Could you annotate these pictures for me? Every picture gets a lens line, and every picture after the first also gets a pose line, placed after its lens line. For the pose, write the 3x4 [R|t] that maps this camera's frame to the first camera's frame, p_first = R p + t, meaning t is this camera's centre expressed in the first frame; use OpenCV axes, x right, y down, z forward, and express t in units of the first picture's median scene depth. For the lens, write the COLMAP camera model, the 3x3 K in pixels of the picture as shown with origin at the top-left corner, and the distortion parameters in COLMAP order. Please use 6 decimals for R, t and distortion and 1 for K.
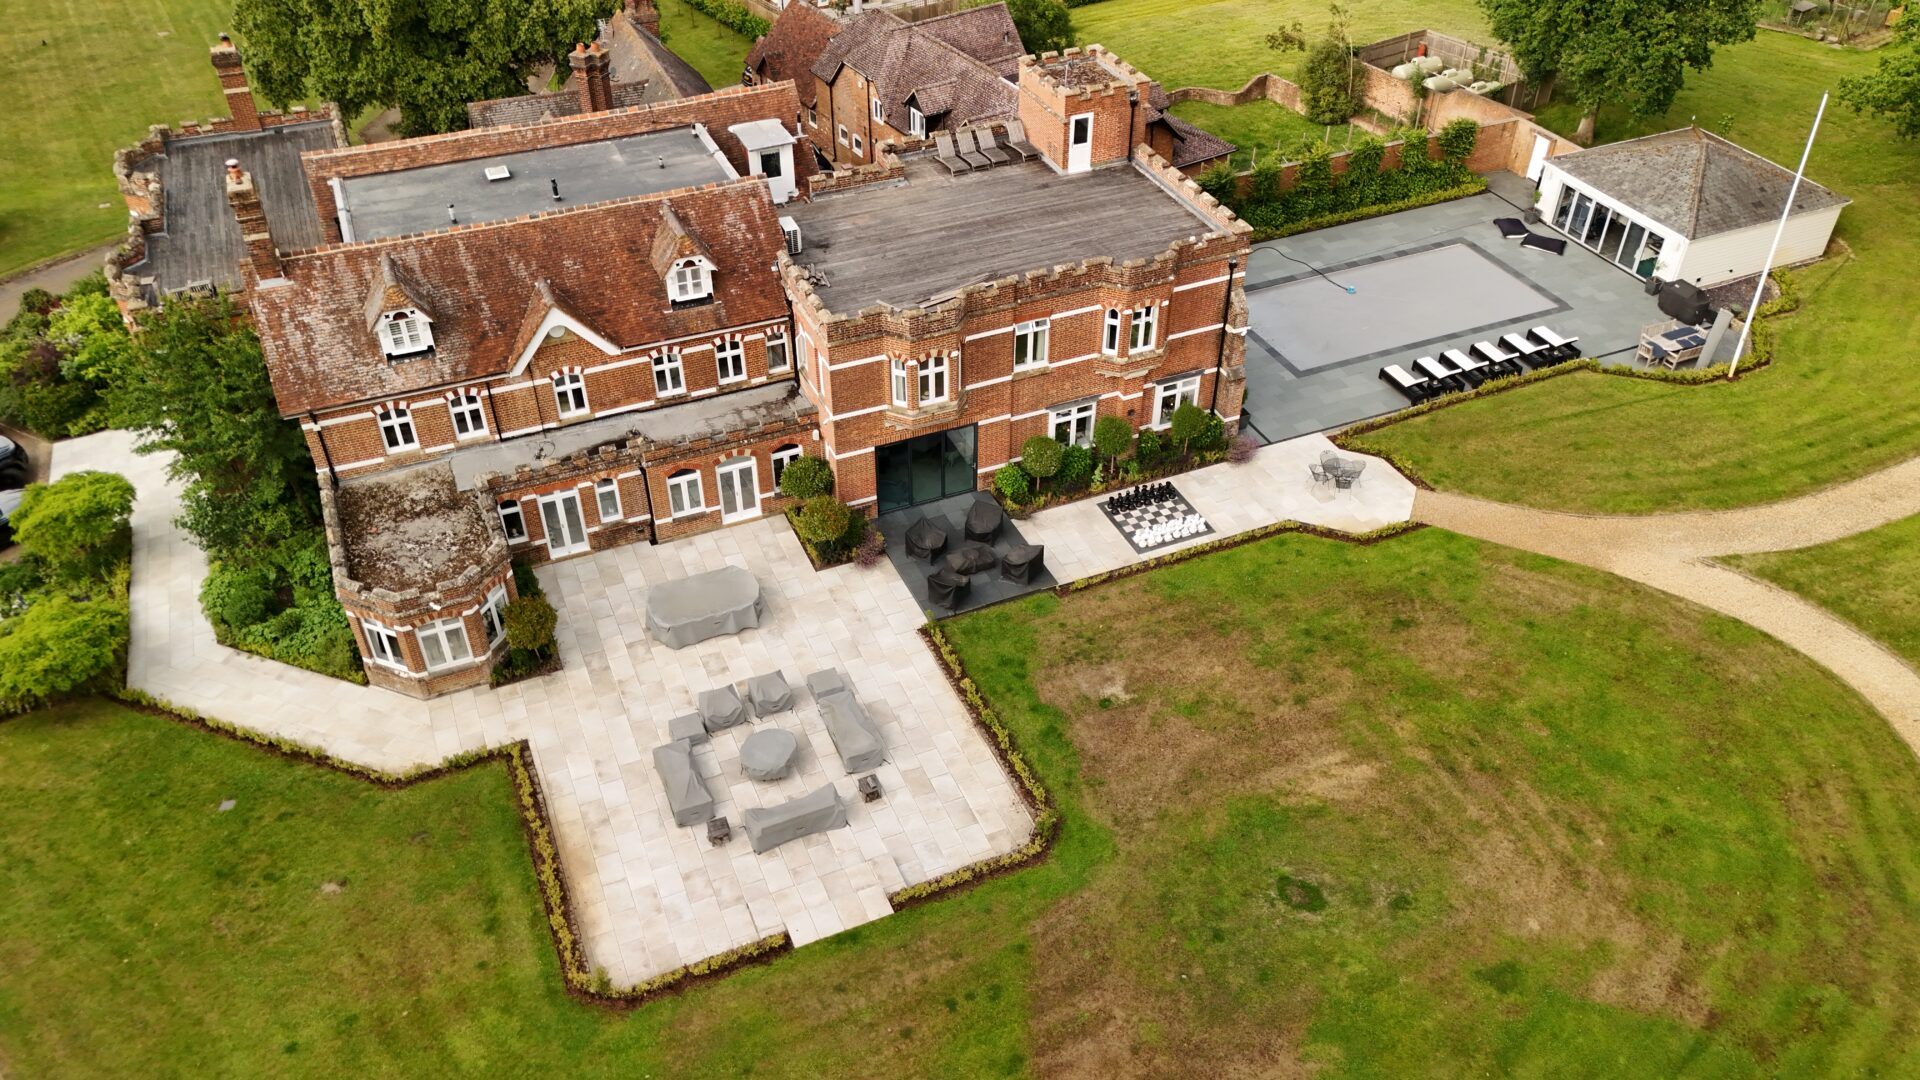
lens RADIAL K [[1403.3, 0, 950.8], [0, 1403.3, 538.1], [0, 0, 1]] dist [0.069308, -0.056248]
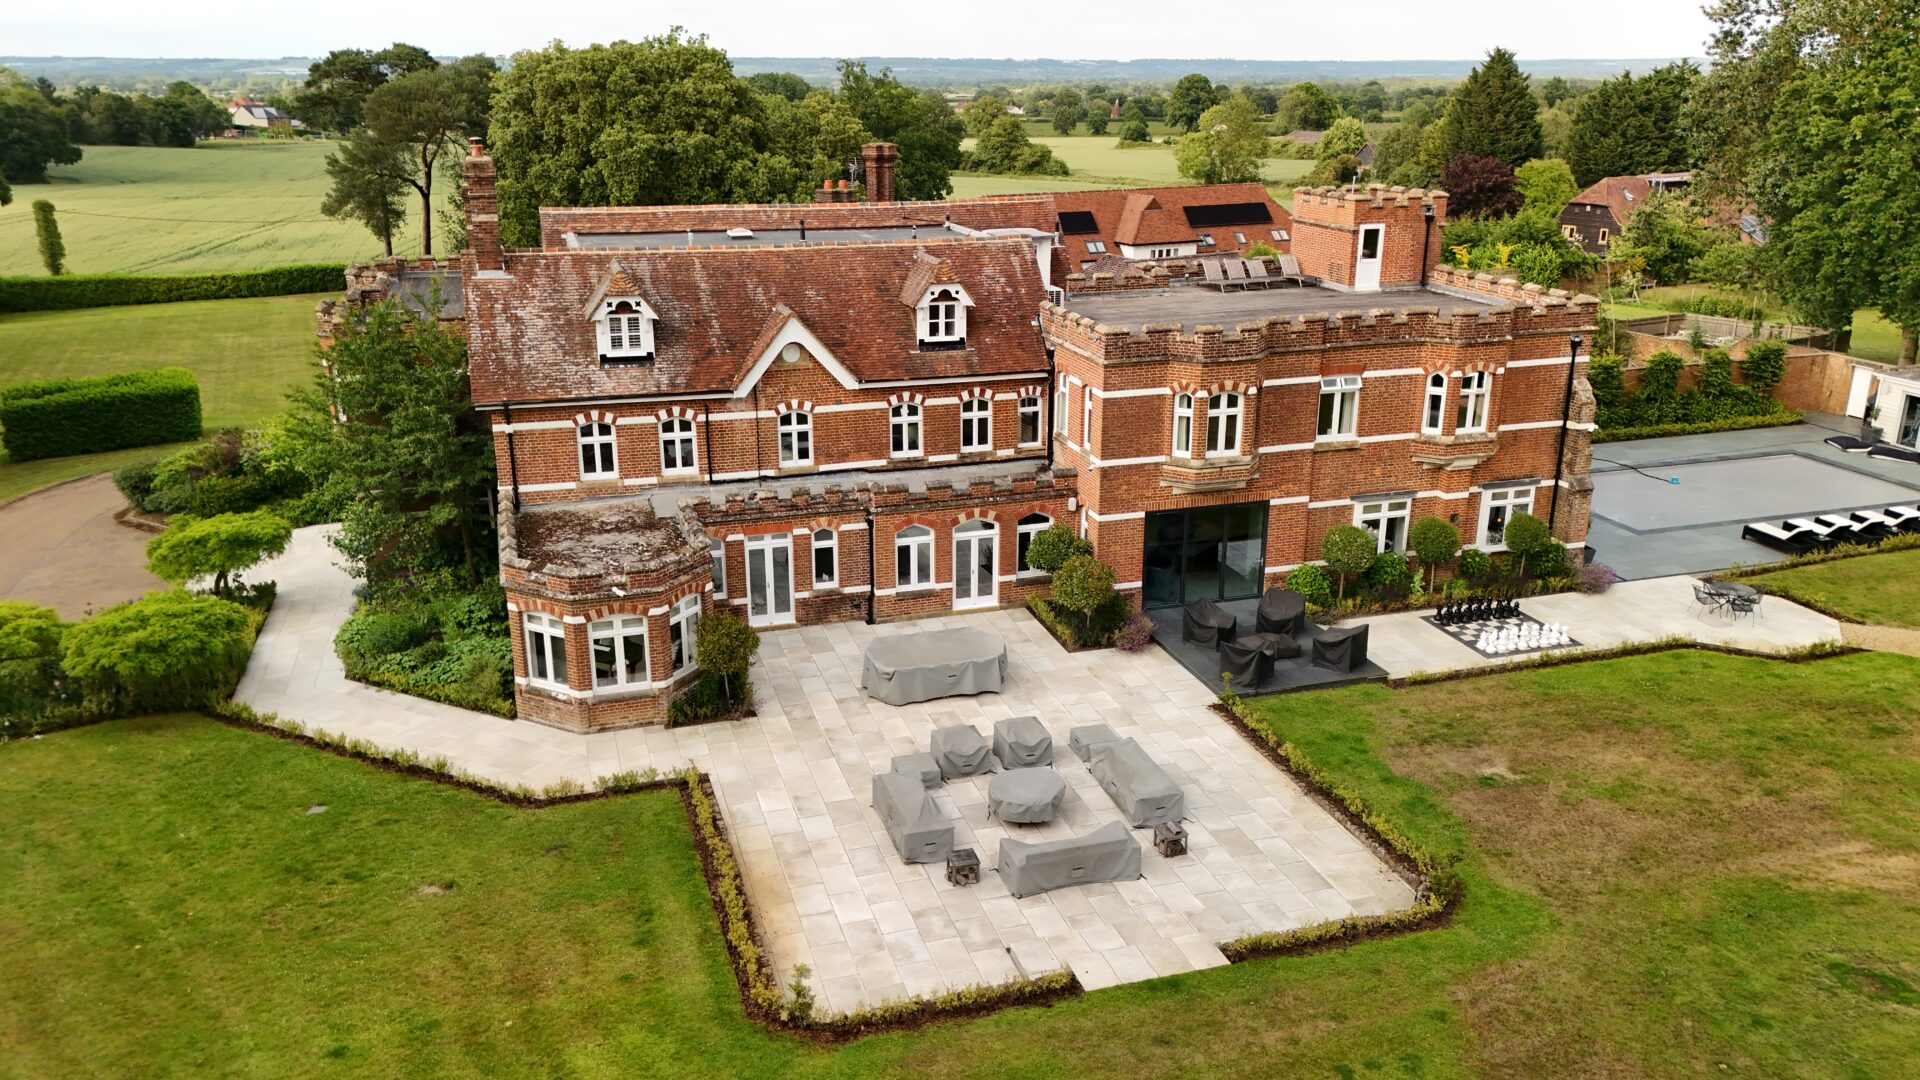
lens RADIAL K [[1401.9, 0, 960.0], [0, 1401.9, 540.0], [0, 0, 1]] dist [0.104892, -0.129094]
pose [[0.994740, 0.033389, -0.096841, -0.085188], [-0.064704, 0.937717, -0.341323, 0.246009], [0.079413, 0.345793, 0.934944, 0.230667]]
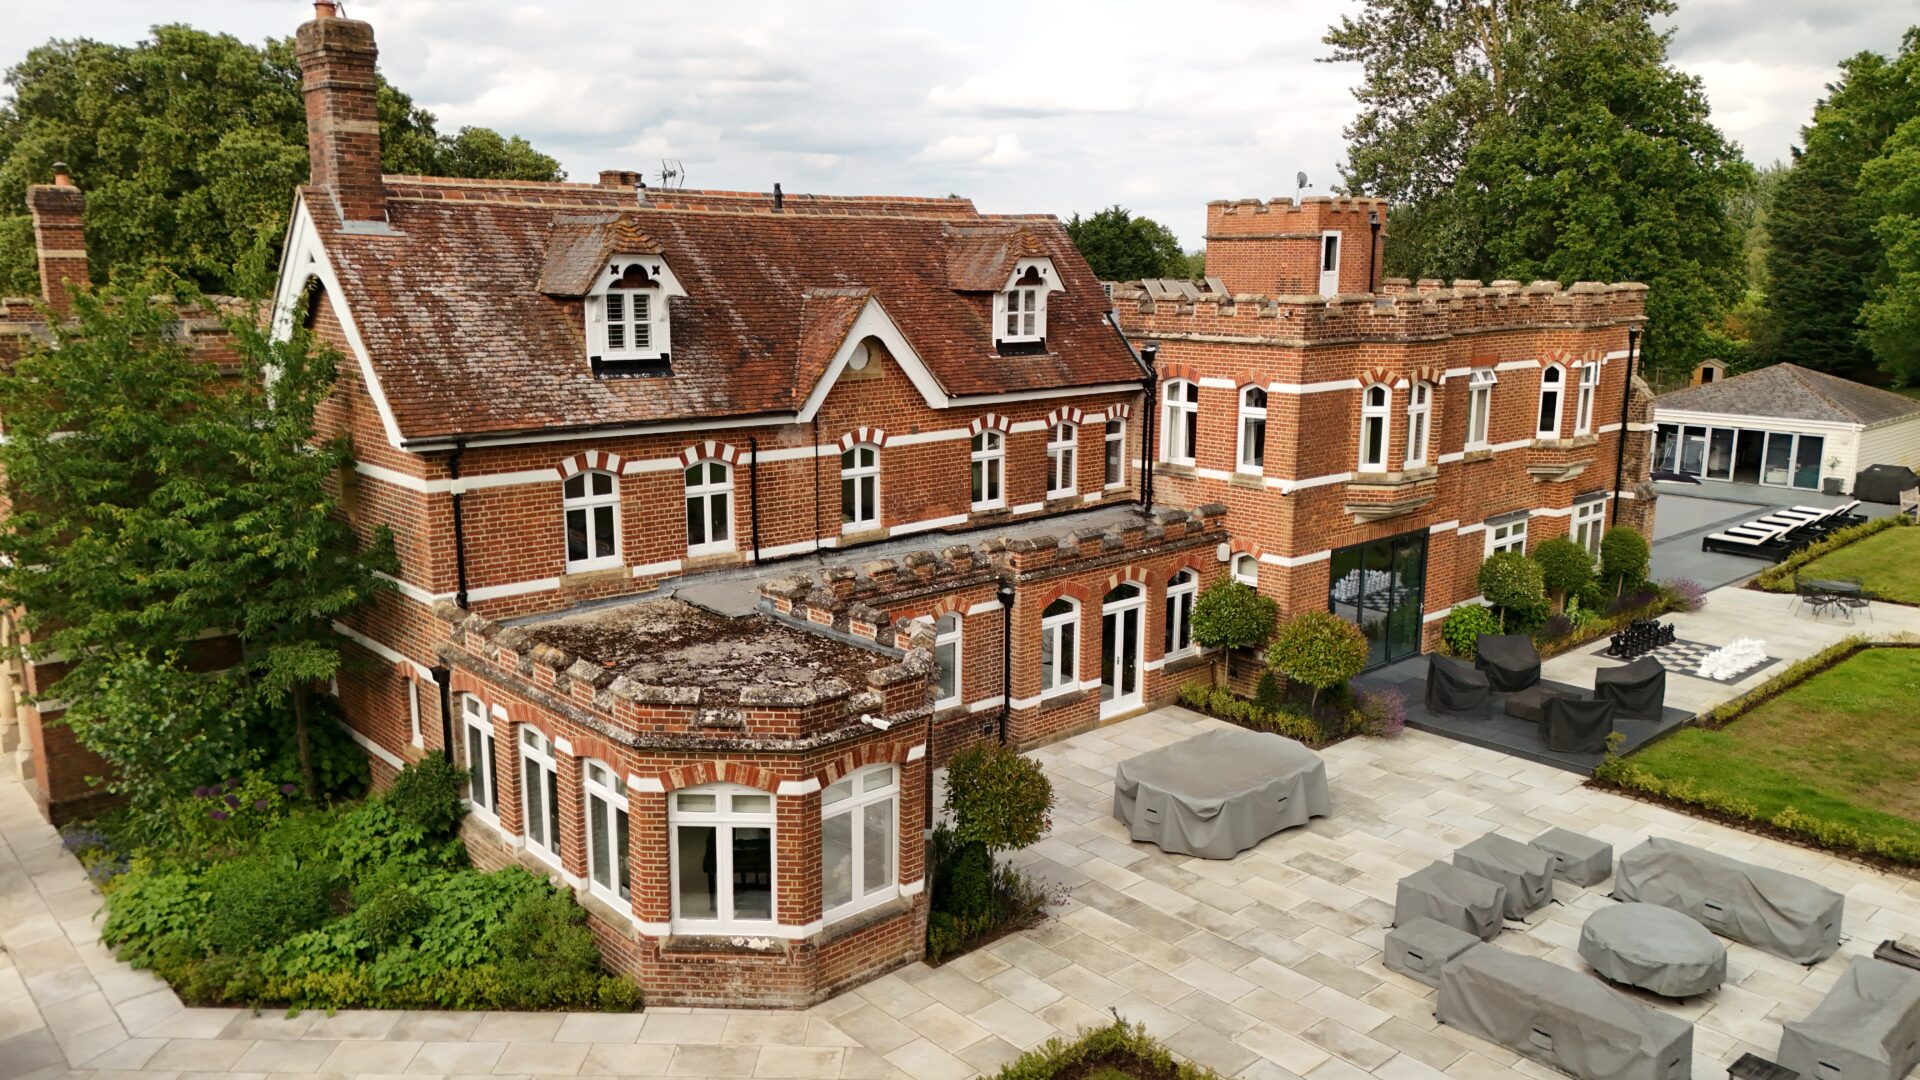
lens RADIAL K [[1401.9, 0, 960.0], [0, 1401.9, 540.0], [0, 0, 1]] dist [0.104892, -0.129094]
pose [[0.945191, -0.059576, 0.321036, -0.417652], [0.198426, 0.885635, -0.419854, 0.162440], [-0.259307, 0.460544, 0.848916, 0.529826]]
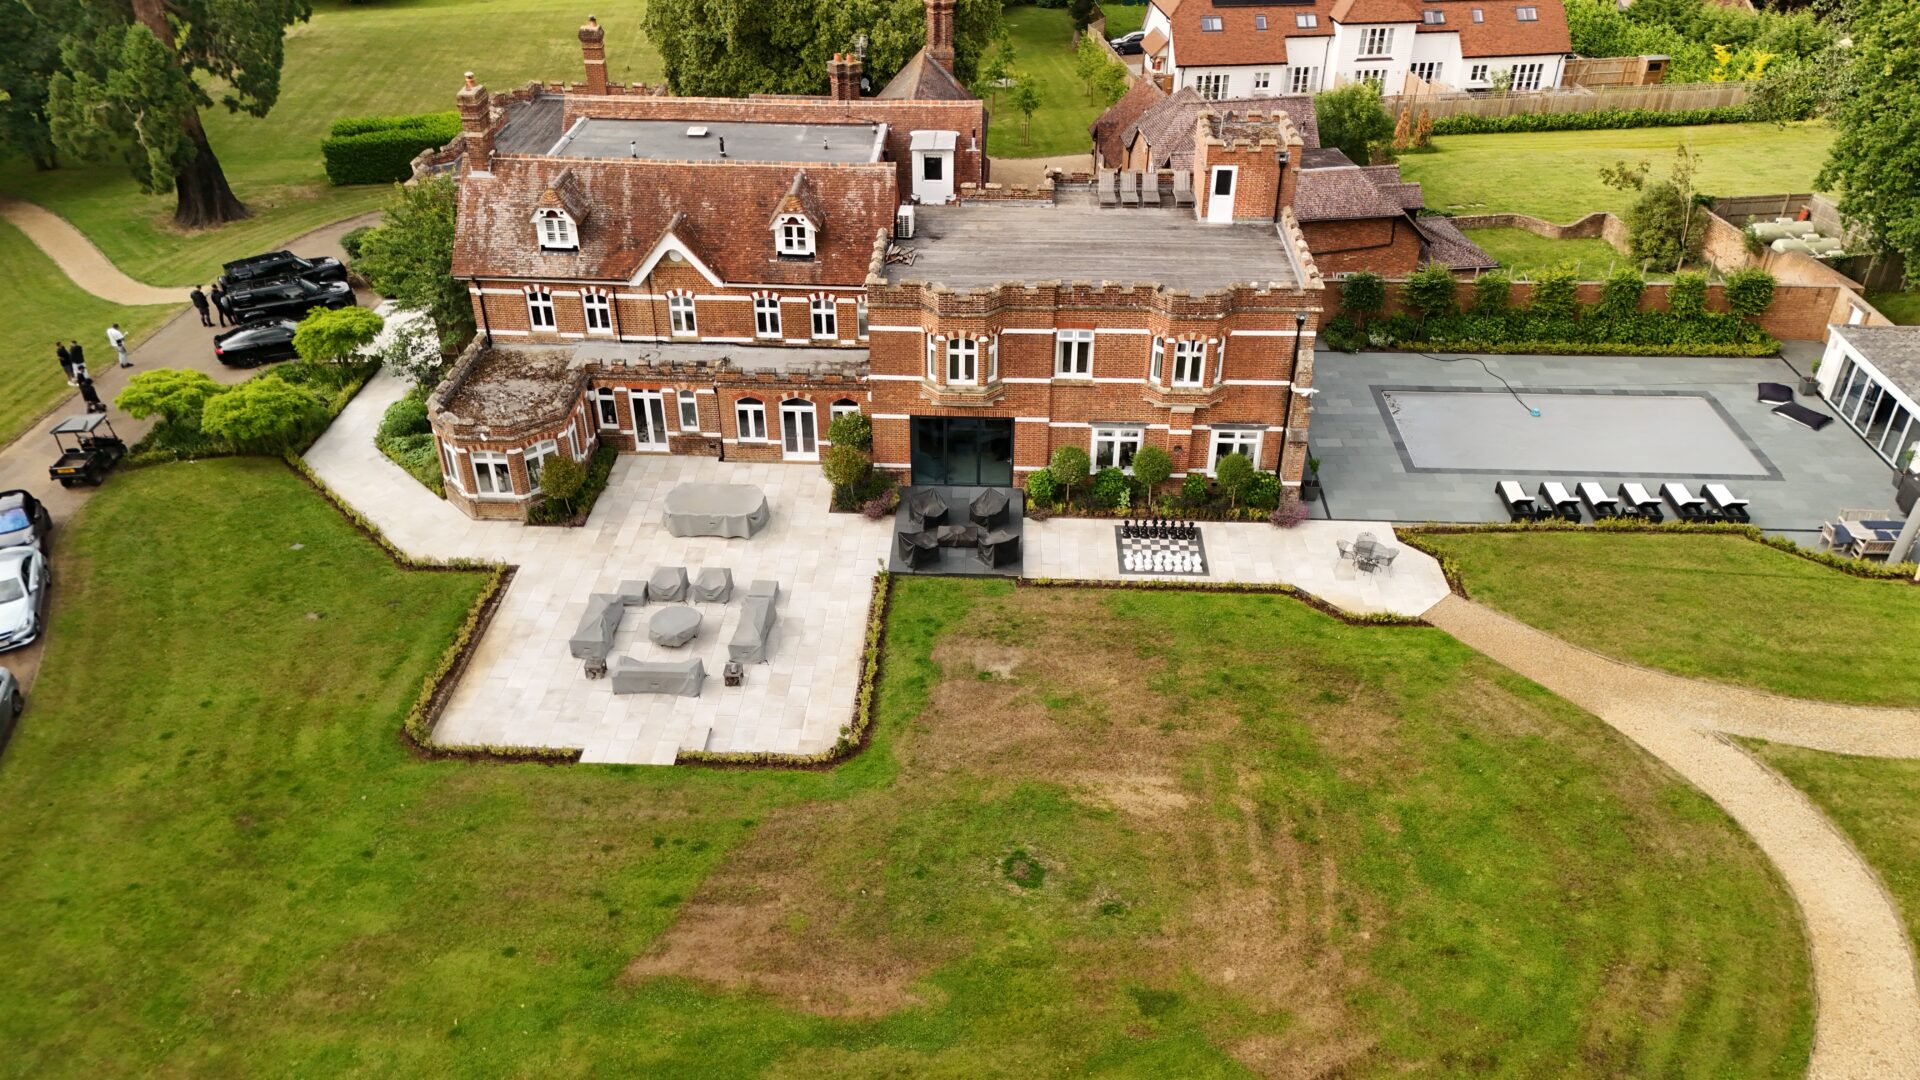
lens RADIAL K [[1397.4, 0, 951.5], [0, 1397.4, 538.6], [0, 0, 1]] dist [0.092238, -0.118618]
pose [[0.900923, 0.238216, -0.362755, 0.398277], [-0.271952, 0.961298, -0.044137, 0.066781], [0.338202, 0.138416, 0.930839, 0.023174]]
